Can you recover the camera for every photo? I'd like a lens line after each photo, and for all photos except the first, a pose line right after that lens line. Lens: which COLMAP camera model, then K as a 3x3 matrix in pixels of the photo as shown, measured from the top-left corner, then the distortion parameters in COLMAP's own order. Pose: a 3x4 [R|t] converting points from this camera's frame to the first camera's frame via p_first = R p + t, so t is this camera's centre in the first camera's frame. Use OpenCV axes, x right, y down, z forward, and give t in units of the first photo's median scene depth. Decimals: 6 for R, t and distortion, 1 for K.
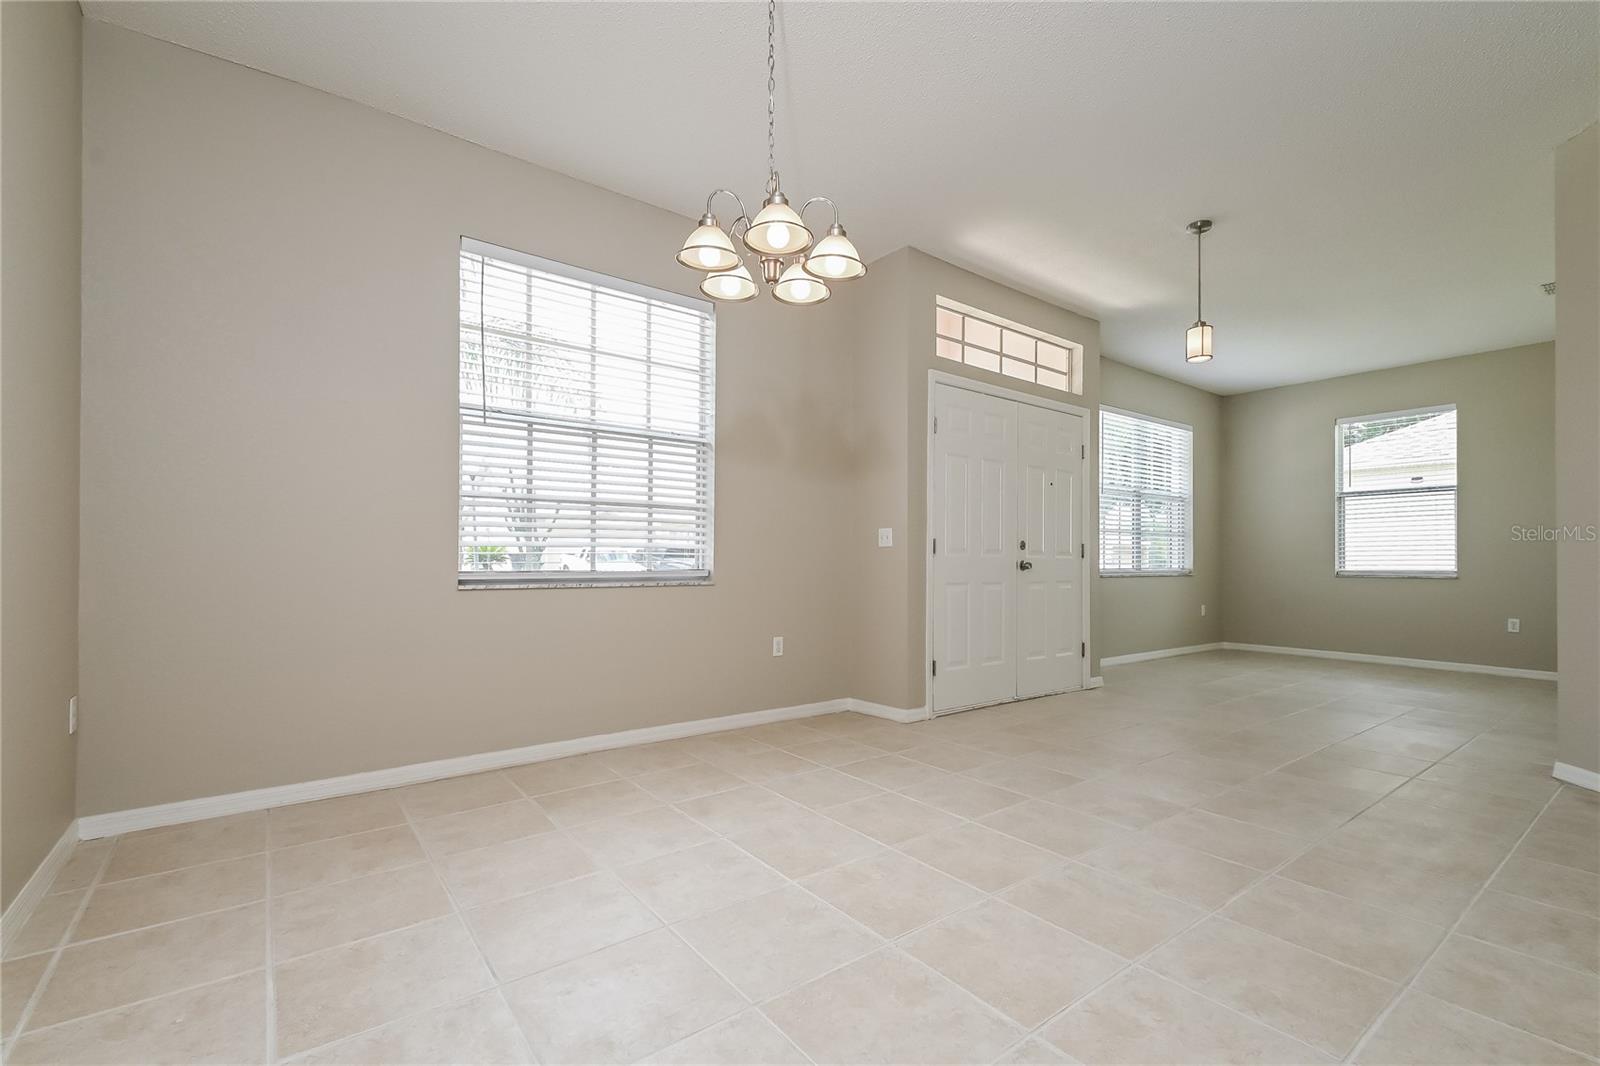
lens RADIAL K [[566.0, 0, 839.1], [0, 566.0, 541.5], [0, 0, 1]] dist [0.002891, 0.000353]
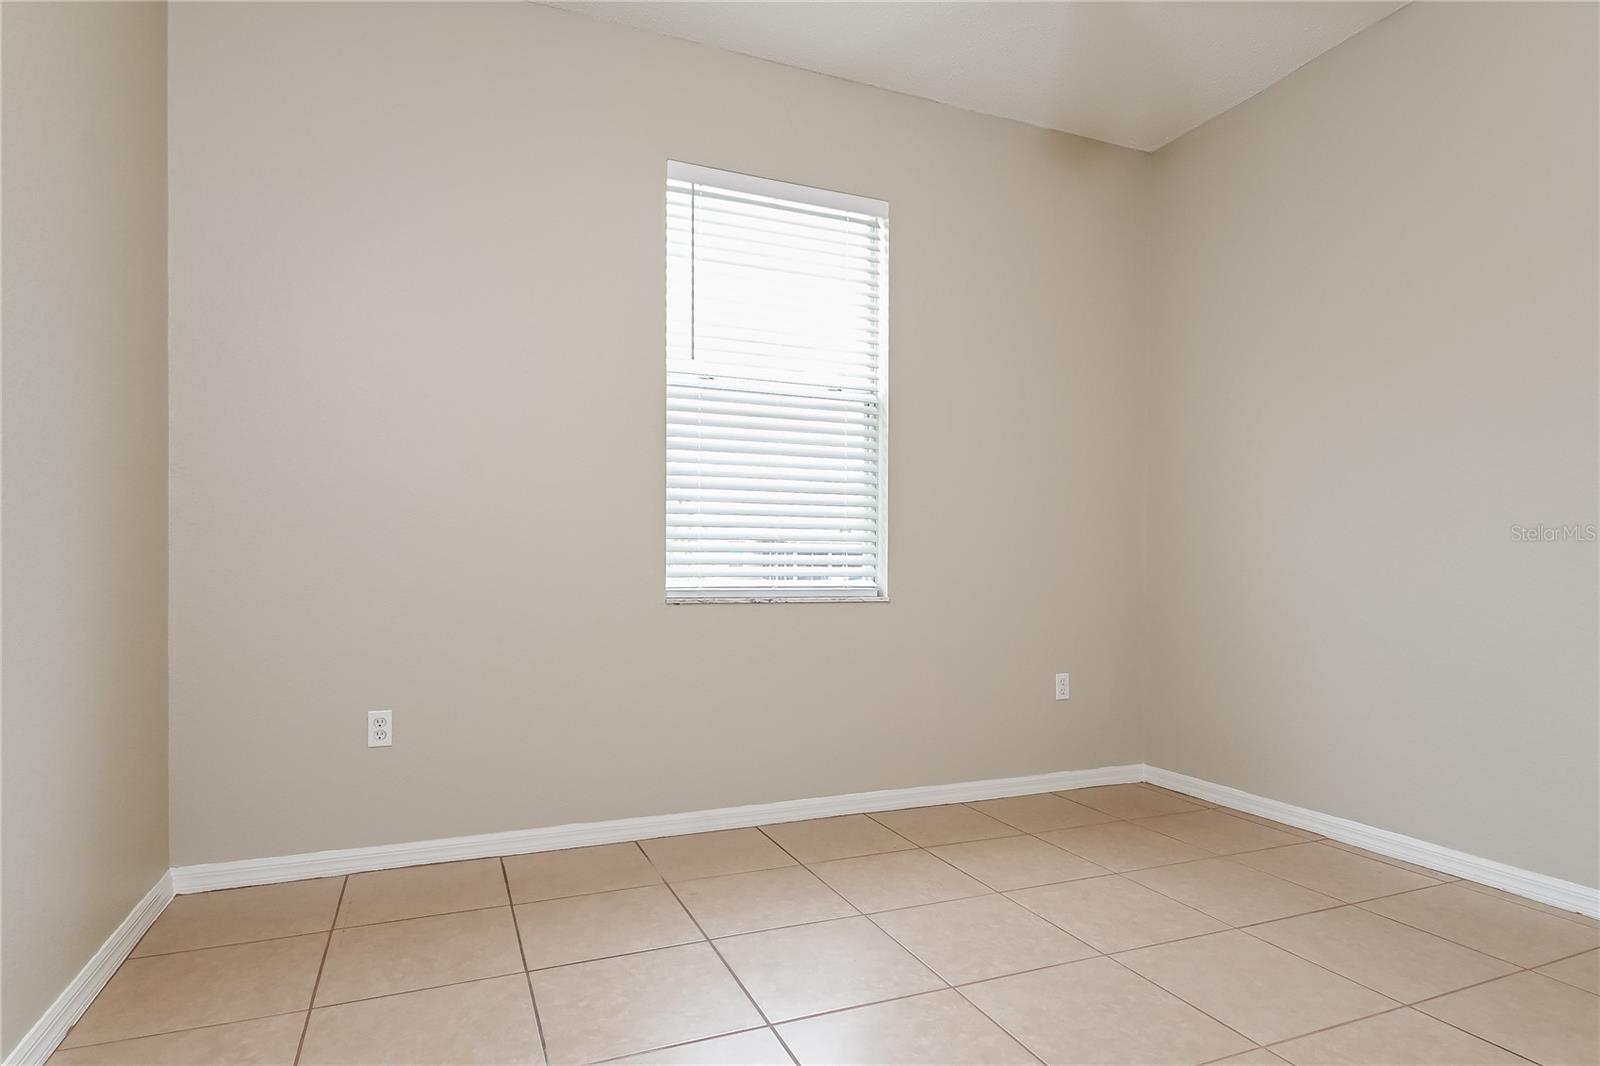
lens RADIAL K [[870.3, 0, 800.9], [0, 870.3, 560.9], [0, 0, 1]] dist [0.002361, 0.000311]
pose [[0.985262, 0.001840, -0.171044, -0.206452], [0.002279, 0.999712, 0.023880, -0.005375], [0.171039, -0.023918, 0.984974, -0.133883]]
